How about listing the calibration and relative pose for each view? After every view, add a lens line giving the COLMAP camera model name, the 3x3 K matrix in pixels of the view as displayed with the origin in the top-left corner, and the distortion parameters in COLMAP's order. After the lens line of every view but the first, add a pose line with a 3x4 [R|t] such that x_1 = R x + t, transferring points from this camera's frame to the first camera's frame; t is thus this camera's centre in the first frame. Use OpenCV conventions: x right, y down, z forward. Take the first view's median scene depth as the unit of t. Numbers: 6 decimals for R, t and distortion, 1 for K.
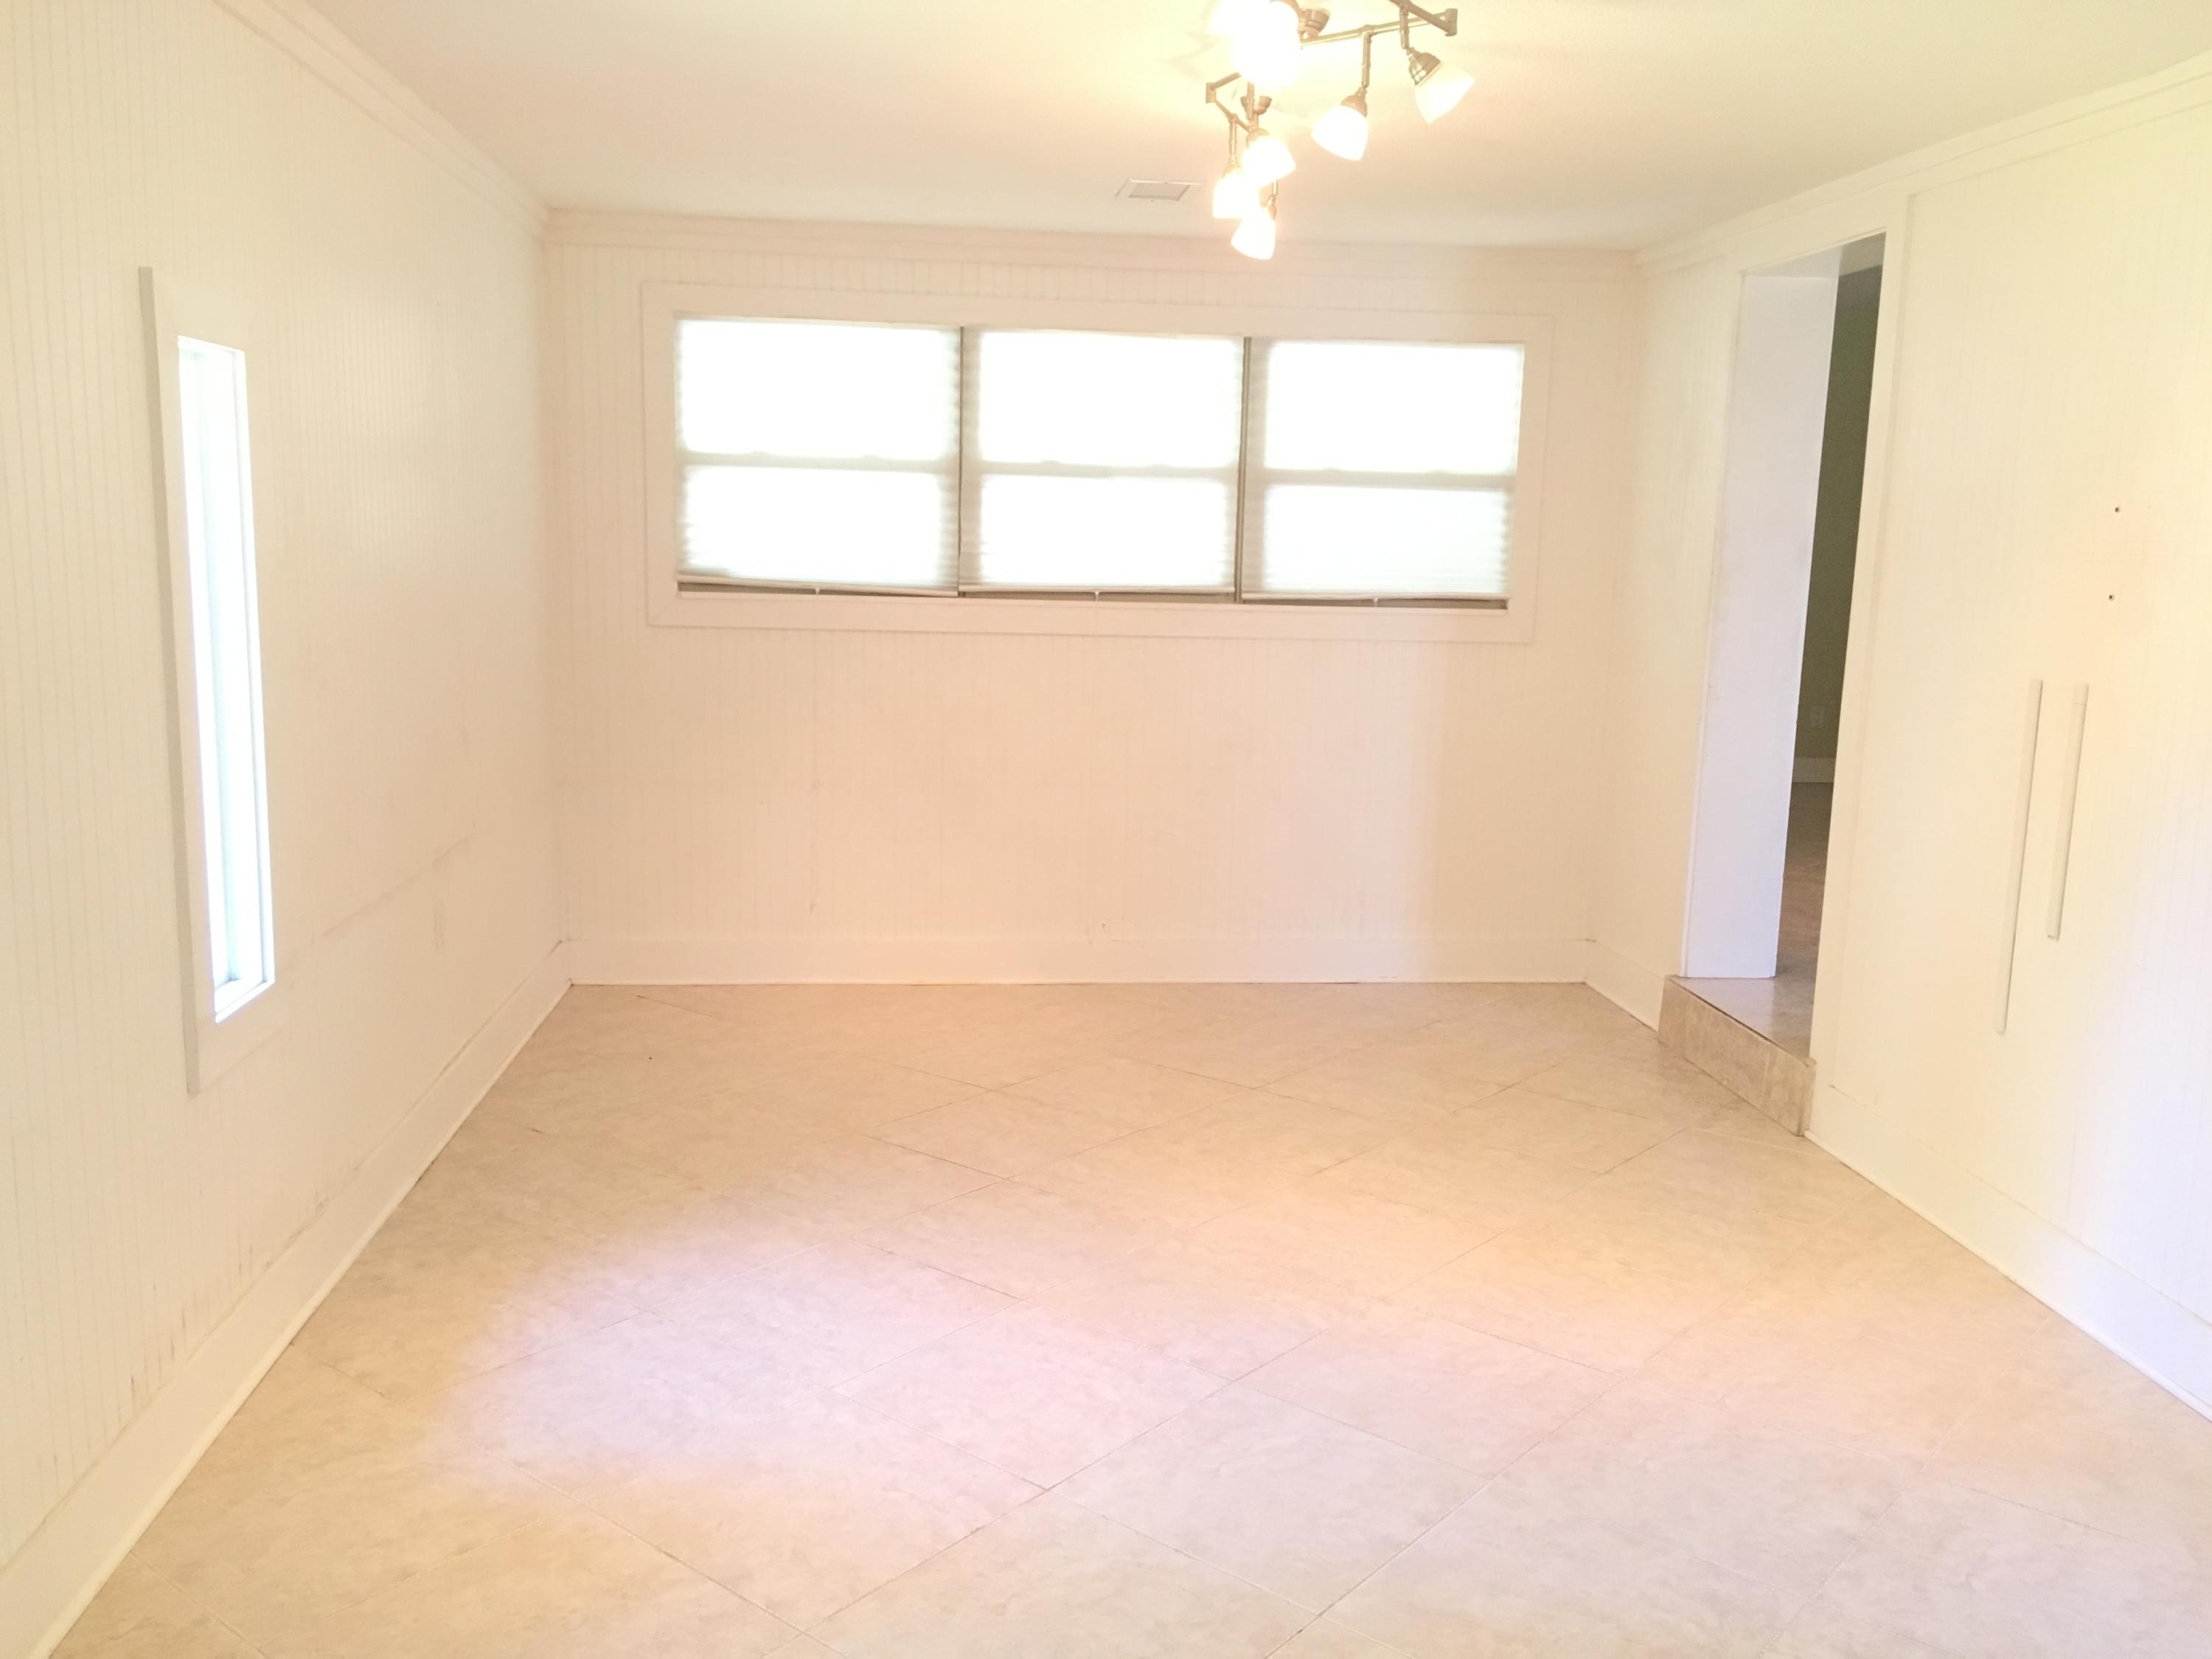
lens RADIAL K [[1907.2, 0, 1106.0], [0, 1907.2, 829.5], [0, 0, 1]] dist [0.073563, -0.101430]
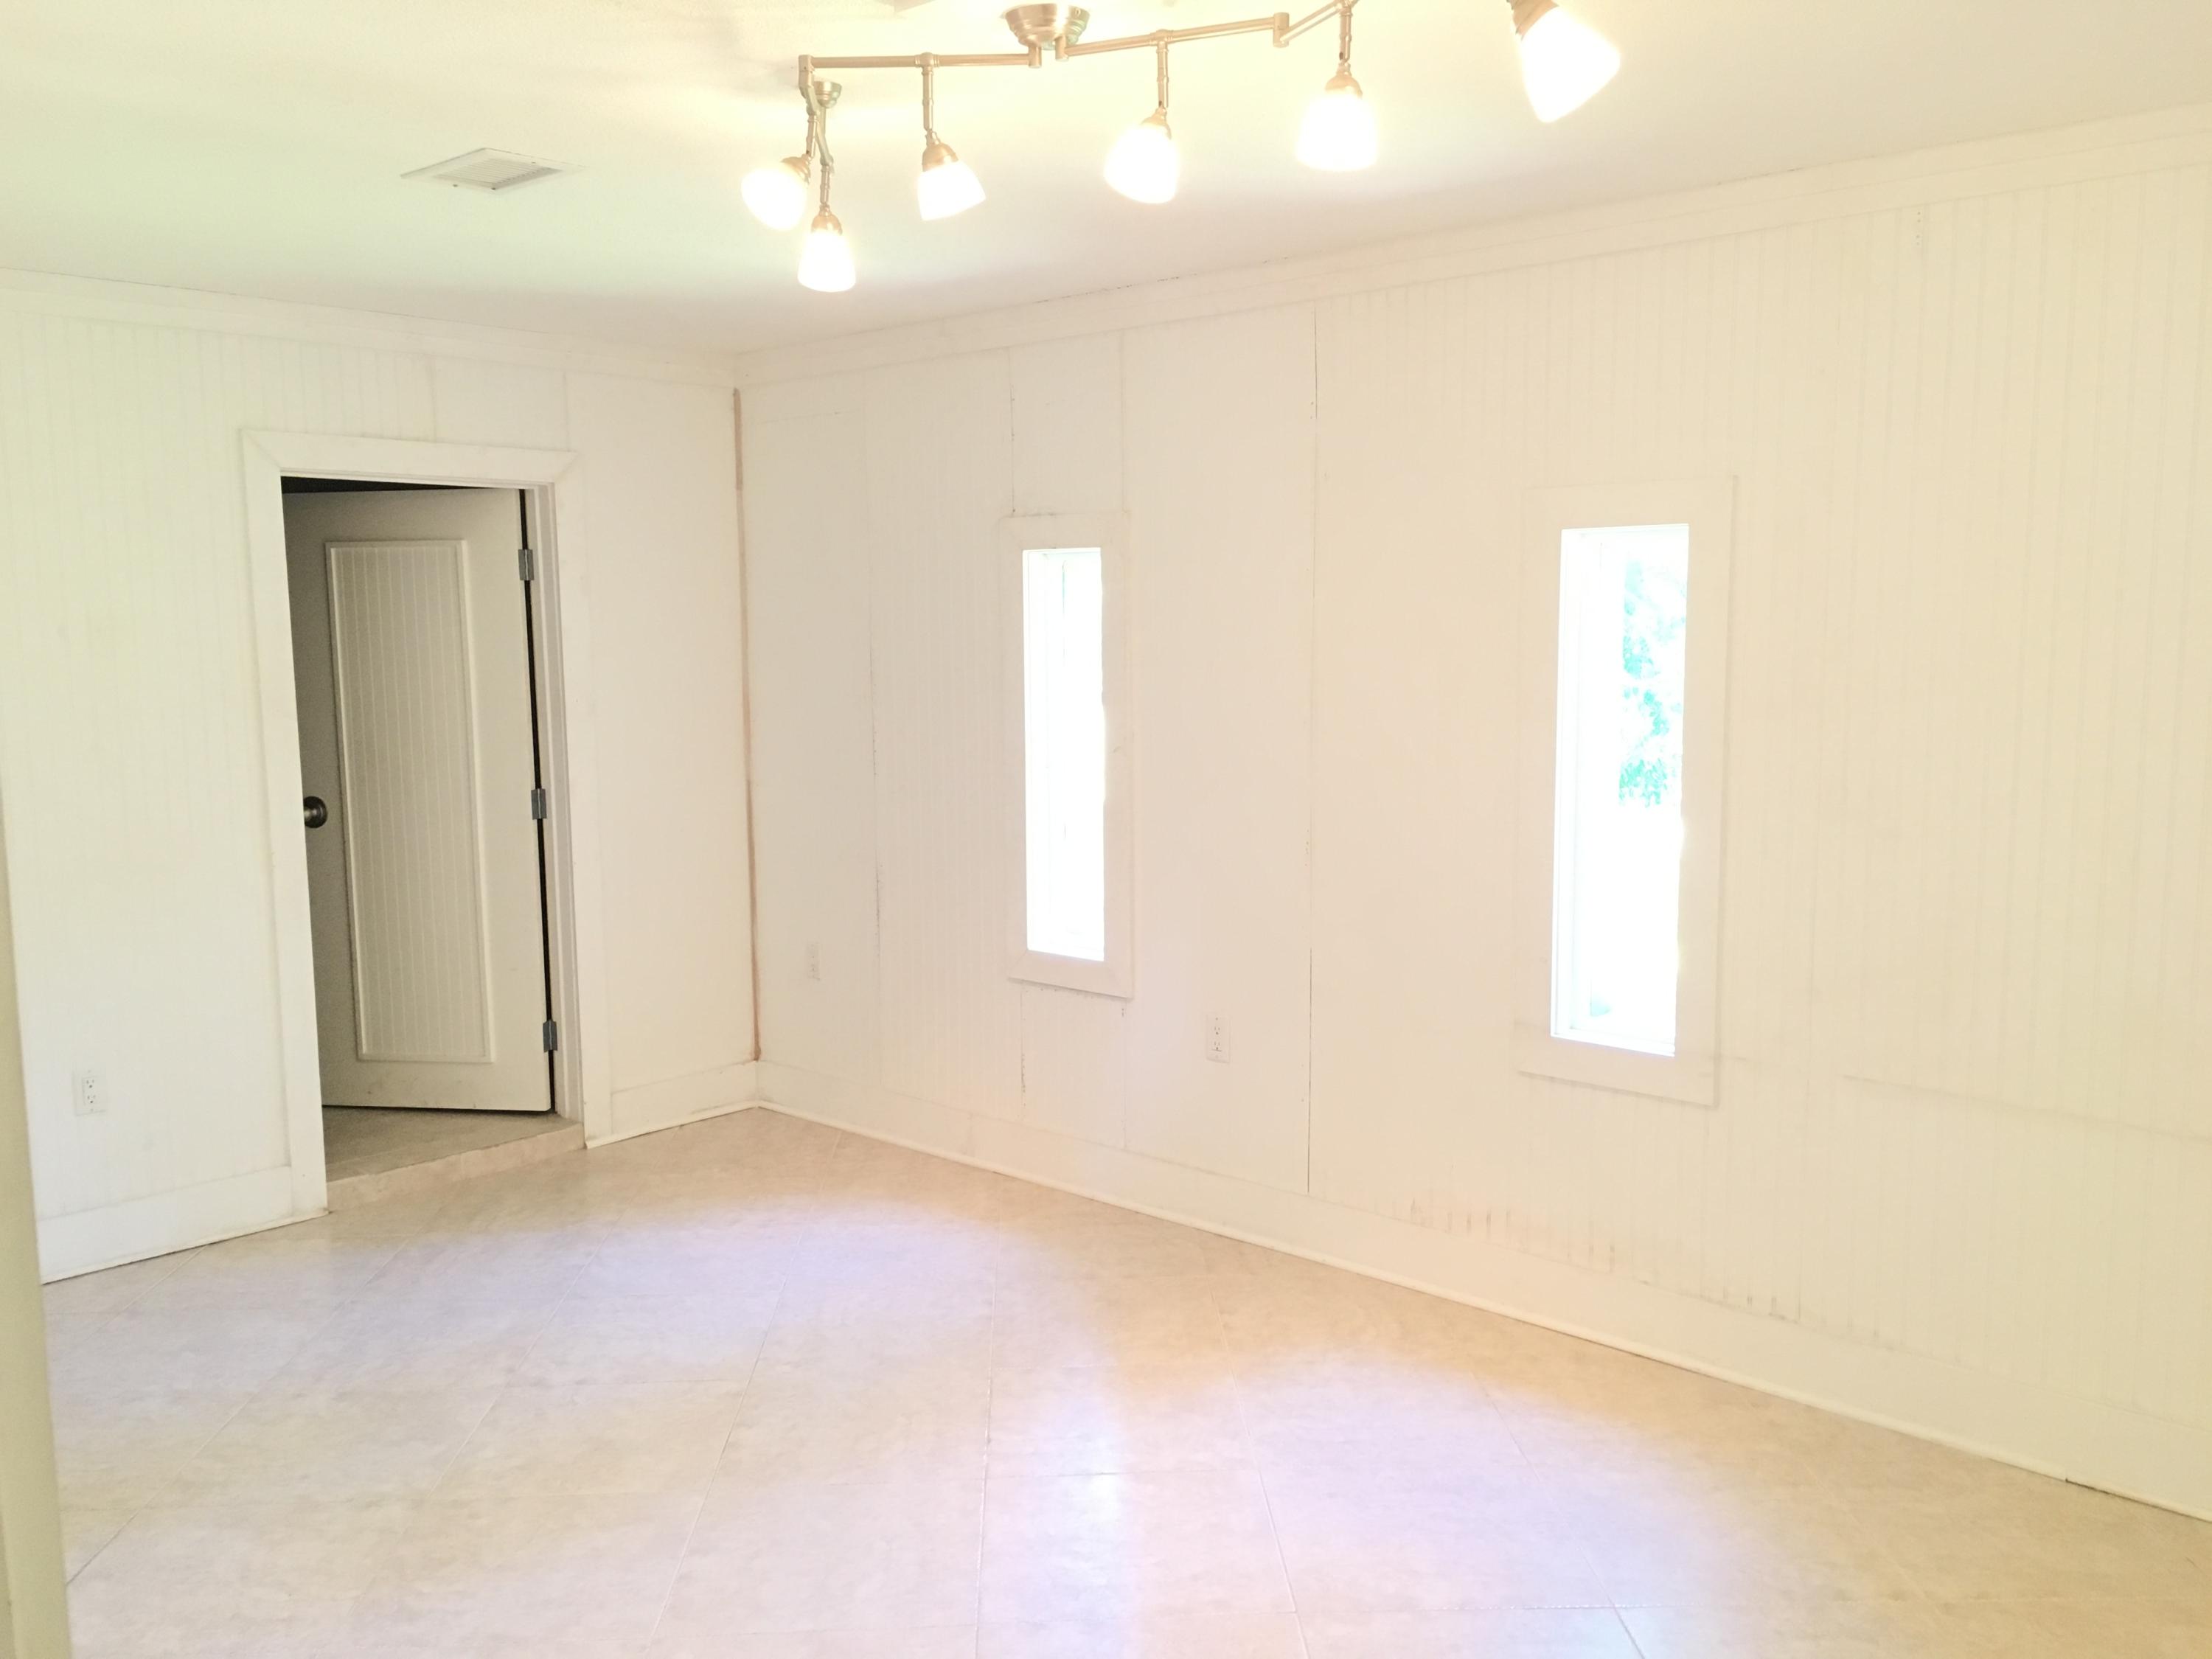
lens RADIAL K [[1907.2, 0, 1106.0], [0, 1907.2, 829.5], [0, 0, 1]] dist [0.073563, -0.101430]
pose [[-0.750565, 0.057197, -0.658317, 0.627988], [-0.113303, 0.970354, 0.213487, -0.283207], [0.651011, 0.234825, -0.721832, 1.704697]]
